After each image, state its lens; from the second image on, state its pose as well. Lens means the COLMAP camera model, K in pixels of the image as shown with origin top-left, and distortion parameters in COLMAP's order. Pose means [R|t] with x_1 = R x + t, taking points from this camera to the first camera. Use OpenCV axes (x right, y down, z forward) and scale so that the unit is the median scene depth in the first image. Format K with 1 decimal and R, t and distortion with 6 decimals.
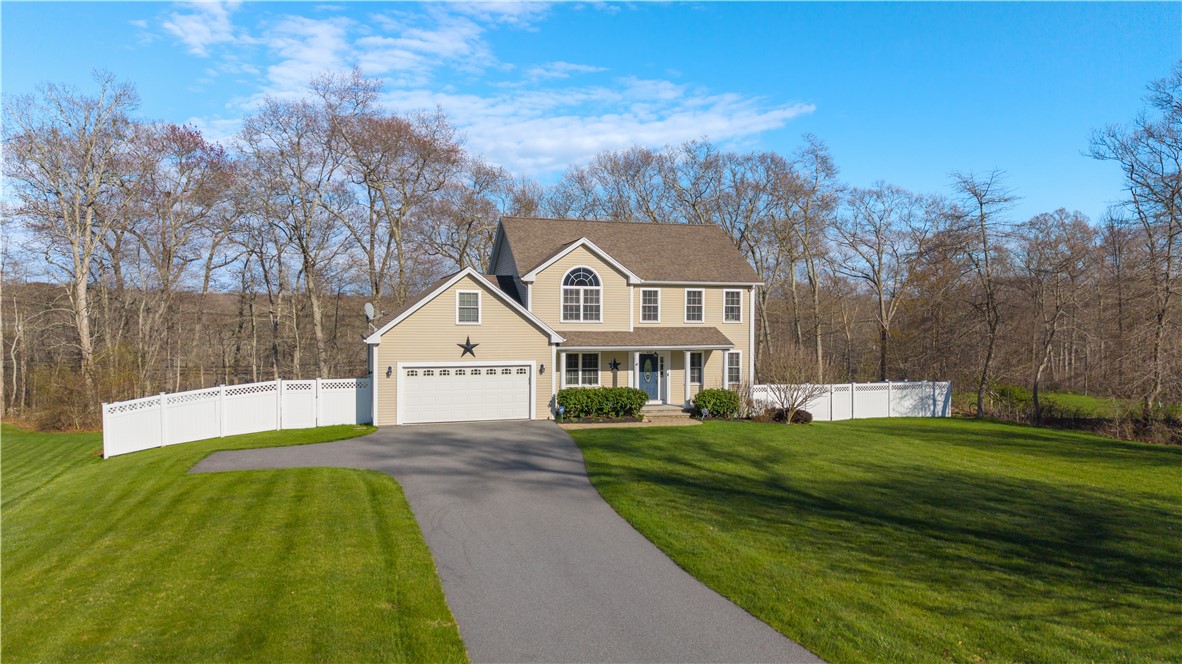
lens RADIAL K [[808.1, 0, 582.4], [0, 808.1, 332.6], [0, 0, 1]] dist [-0.001761, -0.000395]
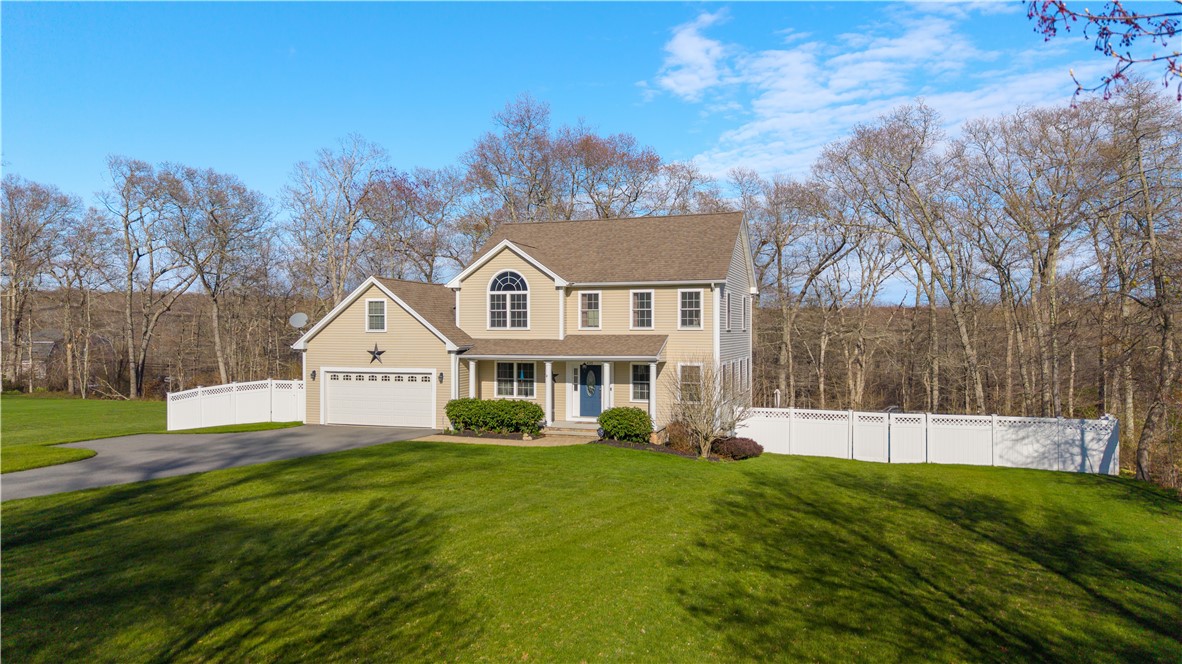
lens RADIAL K [[781.4, 0, 583.6], [0, 781.4, 315.7], [0, 0, 1]] dist [0.013566, 0.000039]
pose [[0.815247, -0.012009, -0.578989, 0.593529], [-0.005685, 0.999571, -0.028736, -0.003138], [0.579085, 0.026718, 0.814829, 0.306357]]
